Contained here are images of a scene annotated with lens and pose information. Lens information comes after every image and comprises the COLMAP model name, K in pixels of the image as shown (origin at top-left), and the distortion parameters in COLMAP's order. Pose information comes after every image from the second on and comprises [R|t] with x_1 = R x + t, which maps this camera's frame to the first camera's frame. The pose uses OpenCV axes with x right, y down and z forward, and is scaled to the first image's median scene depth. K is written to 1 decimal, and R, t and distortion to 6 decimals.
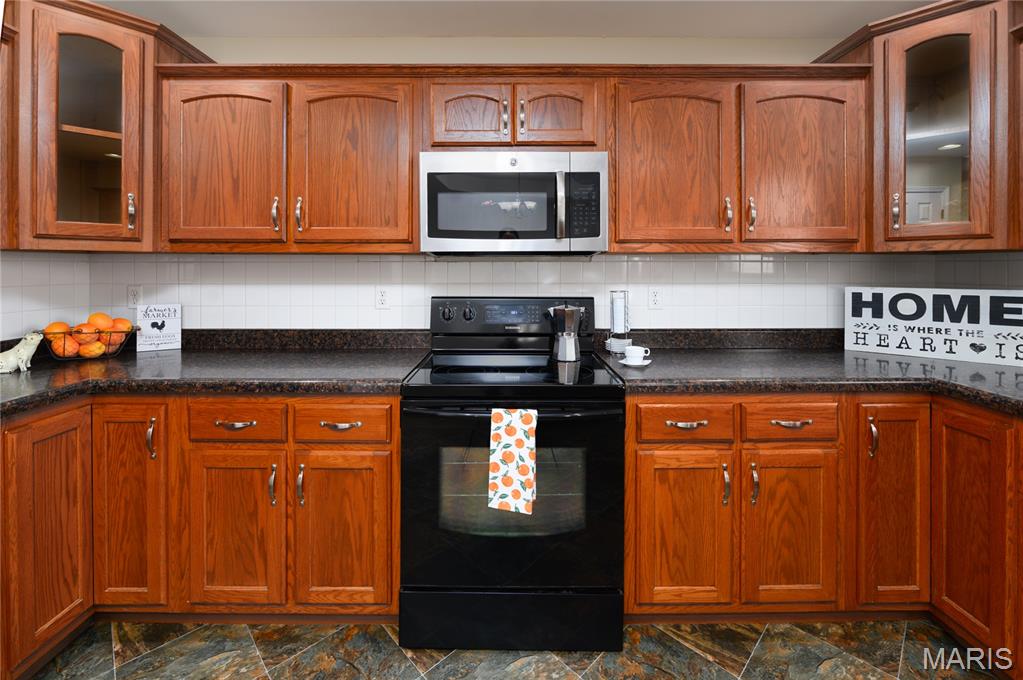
lens RADIAL K [[421.5, 0, 511.8], [0, 421.5, 272.9], [0, 0, 1]] dist [-0.002951, -0.003143]
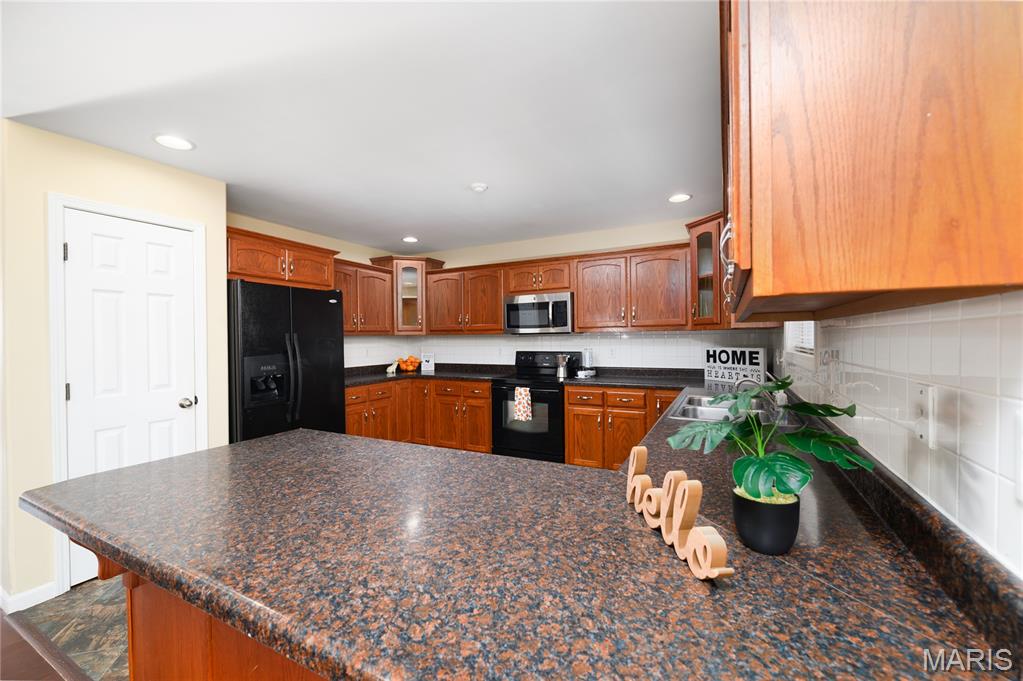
lens RADIAL K [[417.0, 0, 509.7], [0, 417.0, 340.3], [0, 0, 1]] dist [-0.000079, -0.001397]
pose [[0.879983, -0.007287, -0.474950, 1.064575], [0.009261, 0.999955, 0.001816, -0.011291], [0.474916, -0.005996, 0.880011, -1.310609]]
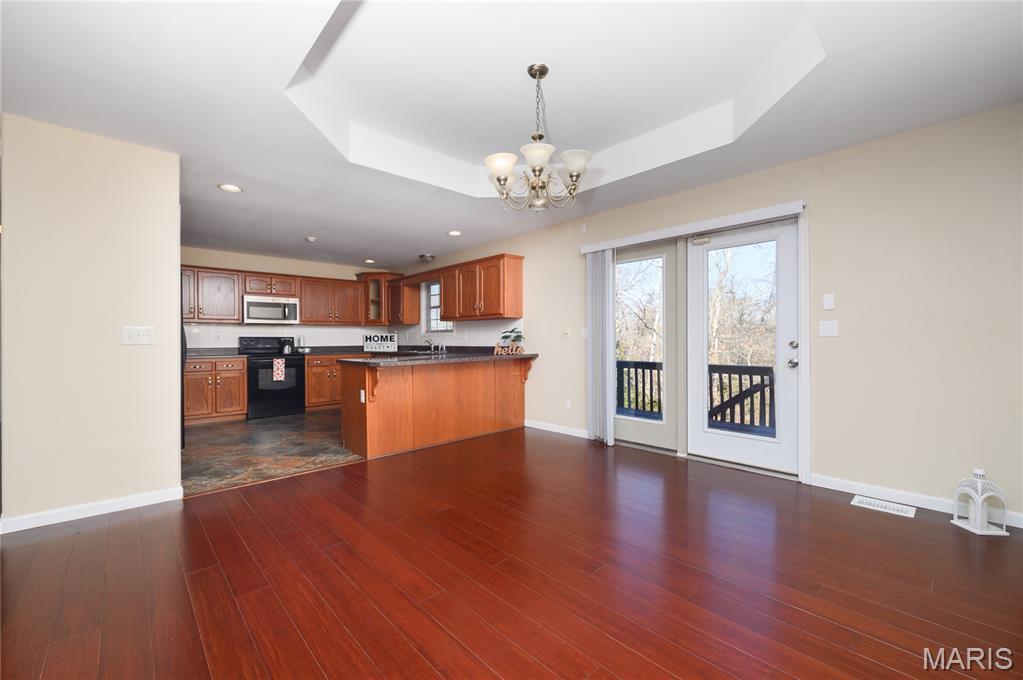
lens RADIAL K [[421.5, 0, 506.1], [0, 421.5, 343.2], [0, 0, 1]] dist [-0.002951, -0.003143]
pose [[0.740326, -0.010339, 0.672168, -0.981670], [0.010693, 0.999936, 0.003604, 0.134619], [-0.672163, 0.004520, 0.740390, -3.191301]]
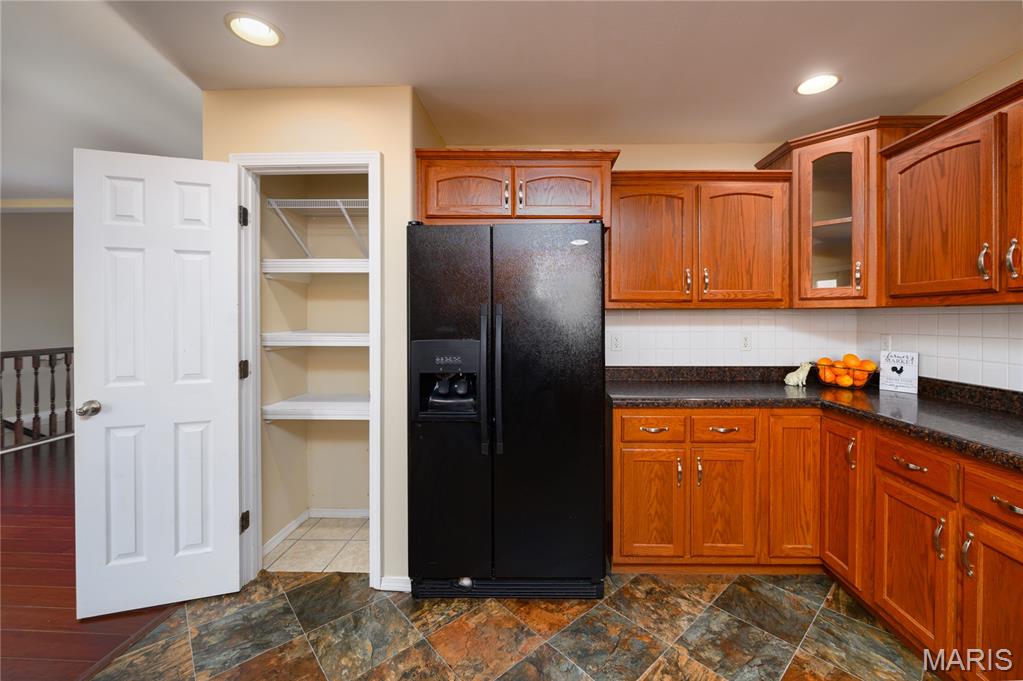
lens RADIAL K [[417.0, 0, 529.3], [0, 417.0, 316.9], [0, 0, 1]] dist [-0.000079, -0.001397]
pose [[-0.037375, -0.001907, -0.999300, 0.387765], [-0.005997, 0.999981, -0.001684, -0.013363], [0.999283, 0.005930, -0.037385, 0.045839]]
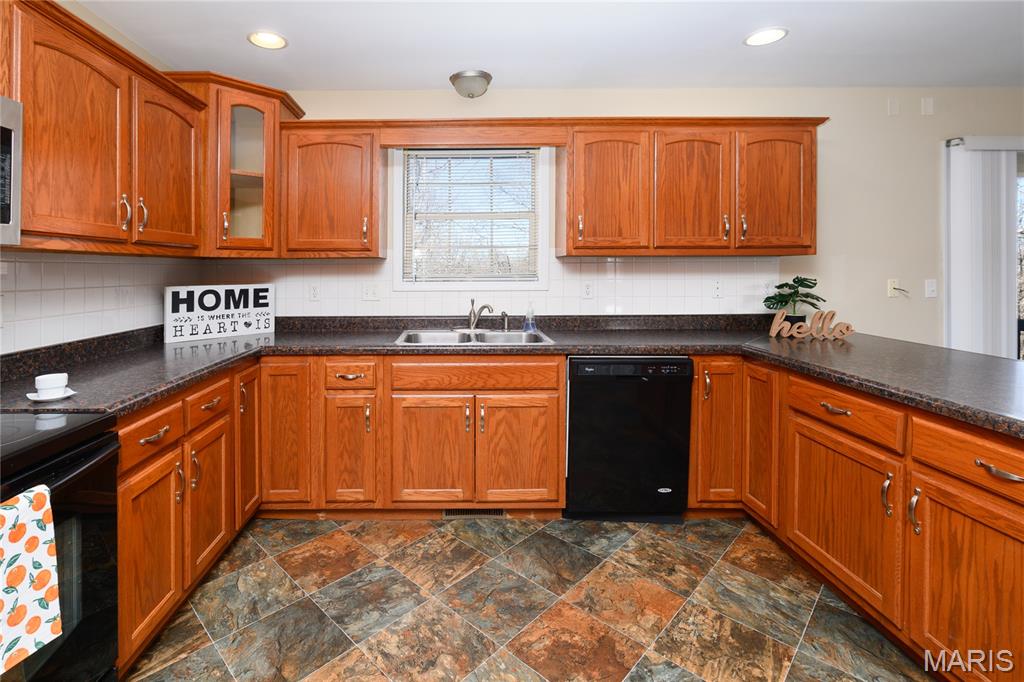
lens RADIAL K [[482.7, 0, 461.0], [0, 482.7, 273.3], [0, 0, 1]] dist [0.002278, -0.001036]
pose [[-0.016407, -0.007980, 0.999834, -0.573964], [0.010976, 0.999906, 0.008161, -0.004745], [-0.999805, 0.011108, -0.016318, 0.281278]]
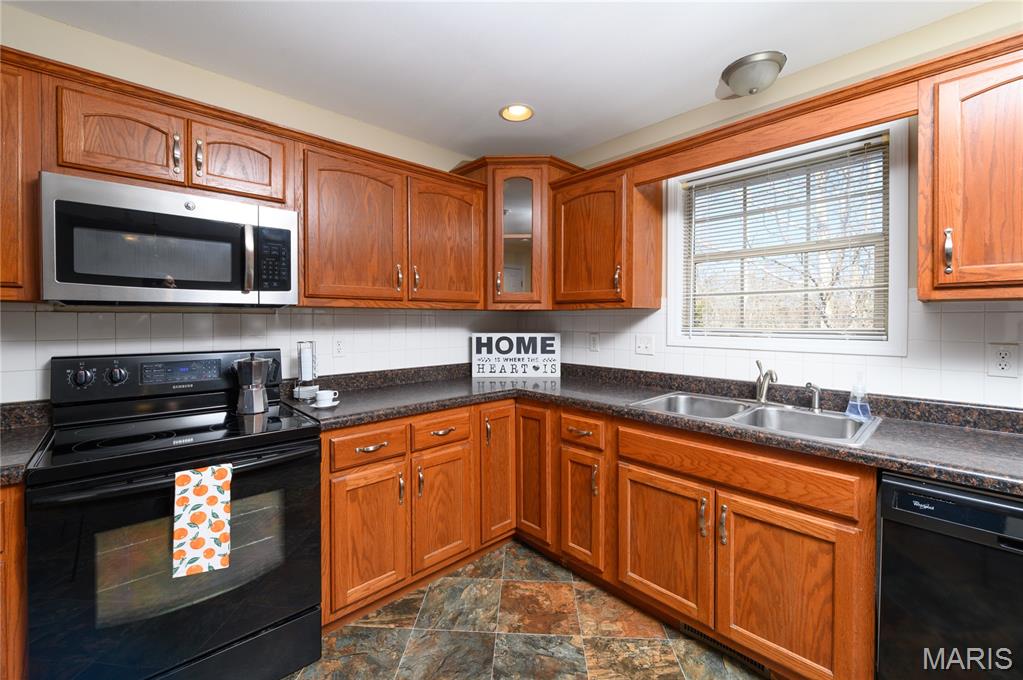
lens RADIAL K [[421.5, 0, 507.6], [0, 421.5, 323.0], [0, 0, 1]] dist [-0.002951, -0.003143]
pose [[0.726846, -0.004833, 0.686784, -0.119779], [0.003775, 0.999988, 0.003041, -0.006403], [-0.686790, 0.000382, 0.726856, -0.143051]]
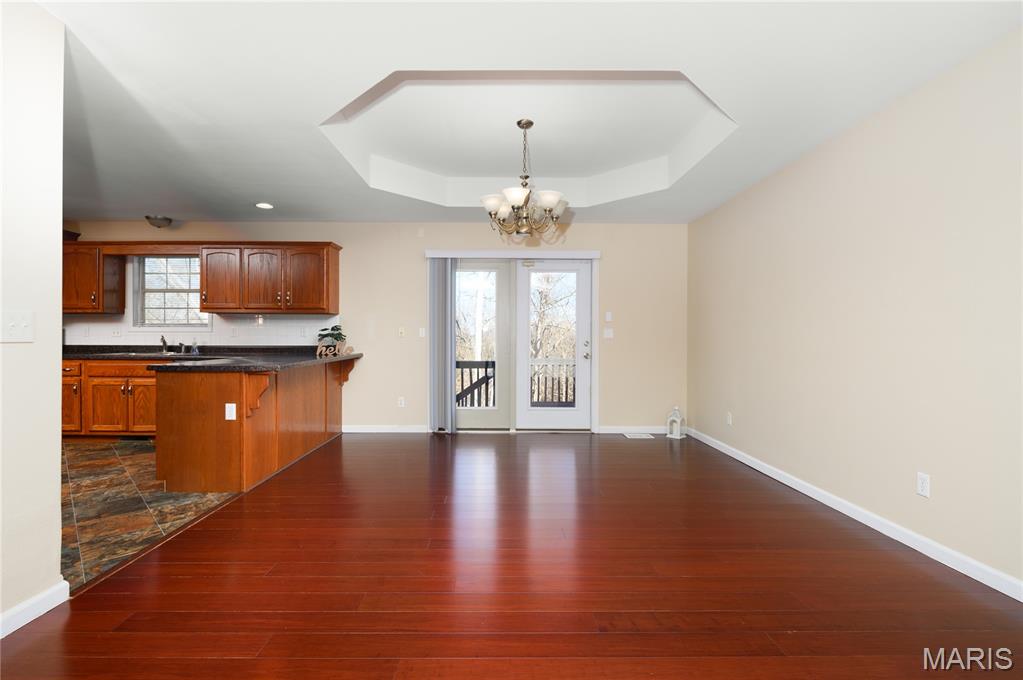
lens RADIAL K [[473.9, 0, 509.3], [0, 473.9, 346.0], [0, 0, 1]] dist [-0.011935, 0.000690]
pose [[-0.011848, -0.015442, 0.999811, -2.007671], [0.002049, 0.999878, 0.015467, 0.126220], [-0.999928, 0.002232, -0.011815, -2.042994]]
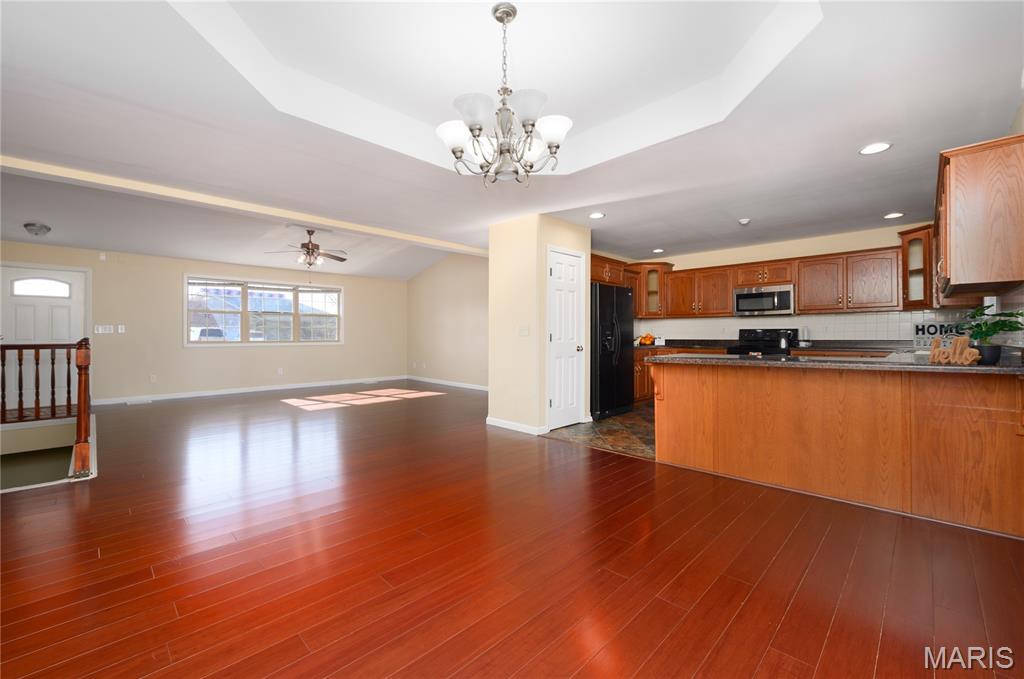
lens RADIAL K [[421.9, 0, 505.2], [0, 421.9, 337.7], [0, 0, 1]] dist [-0.002951, -0.003143]
pose [[0.694137, 0.002317, -0.719839, 1.052655], [-0.000282, 0.999996, 0.002946, 0.133815], [0.719842, -0.001842, 0.694135, -3.014800]]
